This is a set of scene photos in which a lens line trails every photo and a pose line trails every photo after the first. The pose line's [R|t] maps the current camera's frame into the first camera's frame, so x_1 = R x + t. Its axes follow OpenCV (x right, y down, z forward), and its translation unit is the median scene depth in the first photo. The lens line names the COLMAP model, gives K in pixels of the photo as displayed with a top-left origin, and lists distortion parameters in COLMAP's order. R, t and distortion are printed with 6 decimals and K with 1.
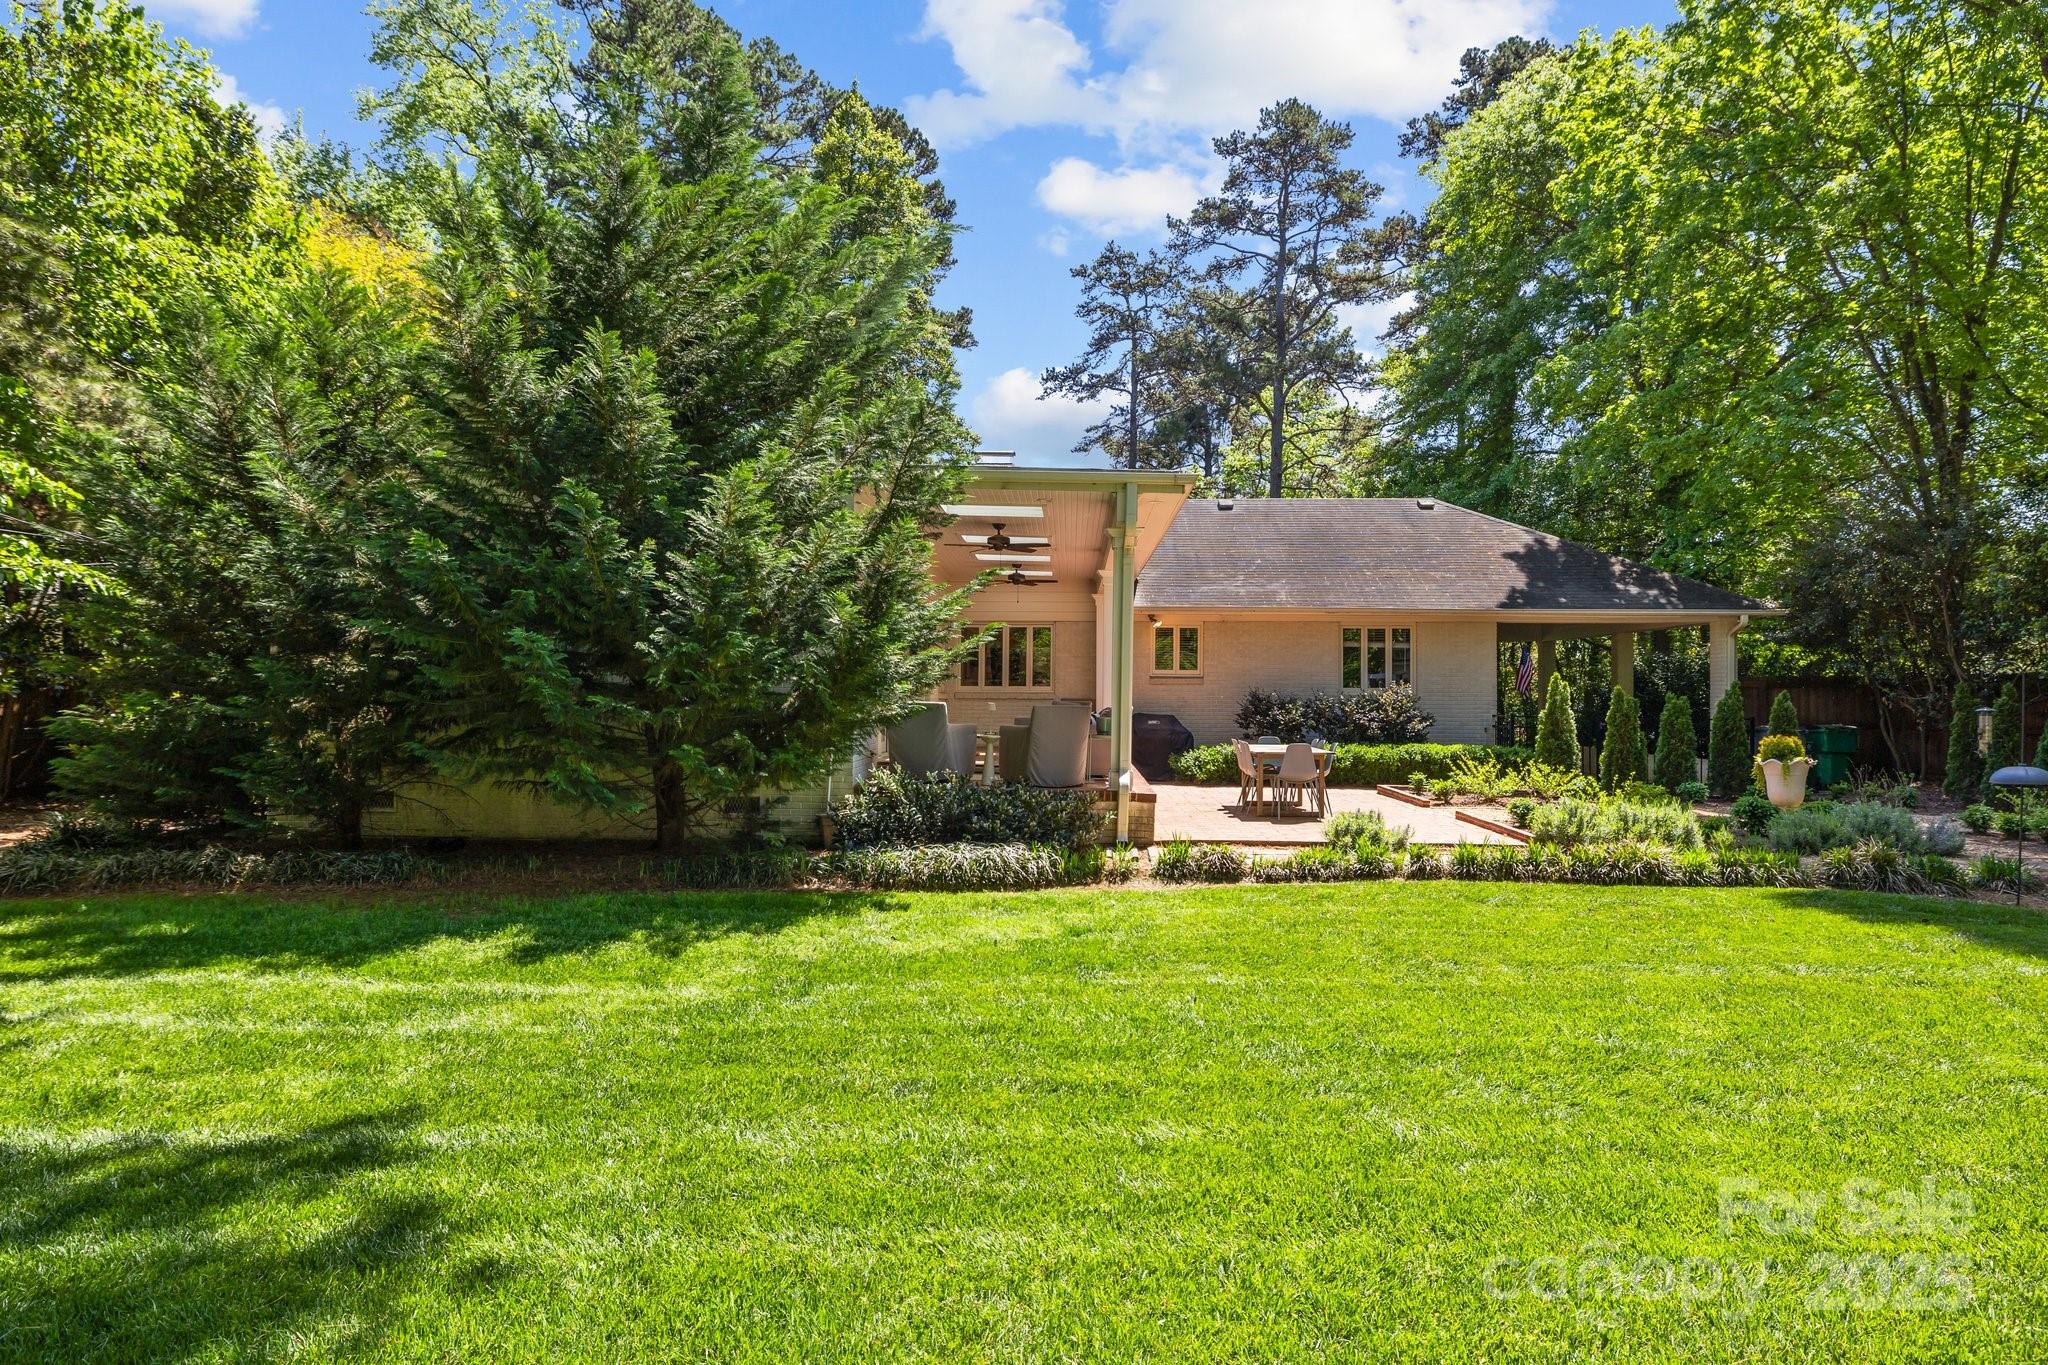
lens RADIAL K [[1219.7, 0, 1031.8], [0, 1219.7, 677.7], [0, 0, 1]] dist [-0.000210, 0.000395]
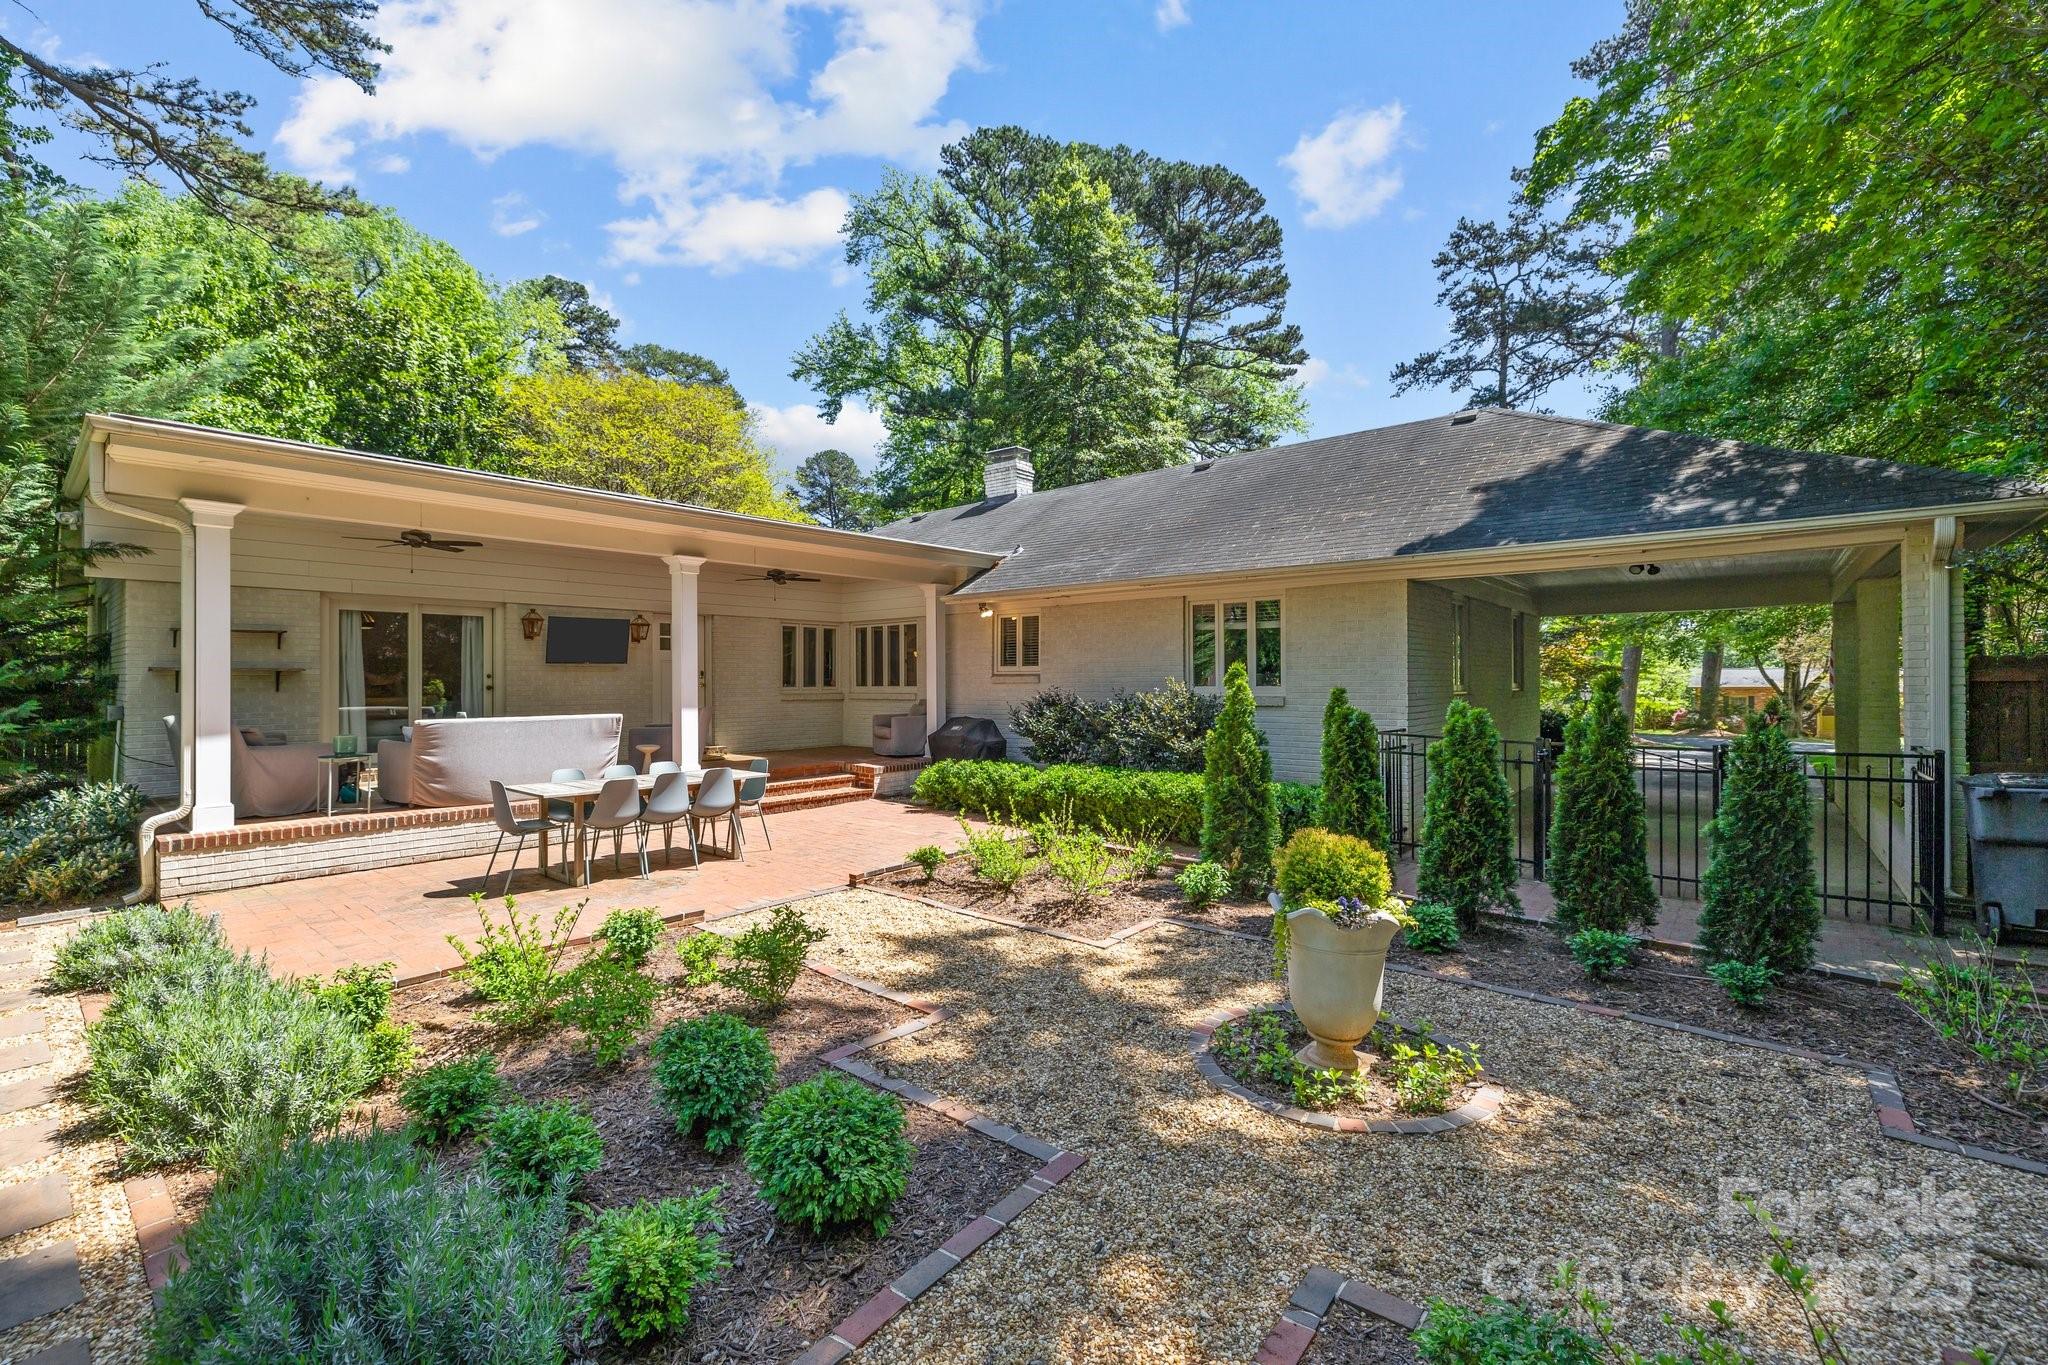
lens RADIAL K [[874.1, 0, 1010.0], [0, 874.1, 676.4], [0, 0, 1]] dist [0.000346, 0.000178]
pose [[0.779981, -0.011267, -0.625702, 0.226589], [0.016603, 0.999859, 0.002693, -0.000436], [0.625583, -0.012489, 0.780057, 0.237250]]
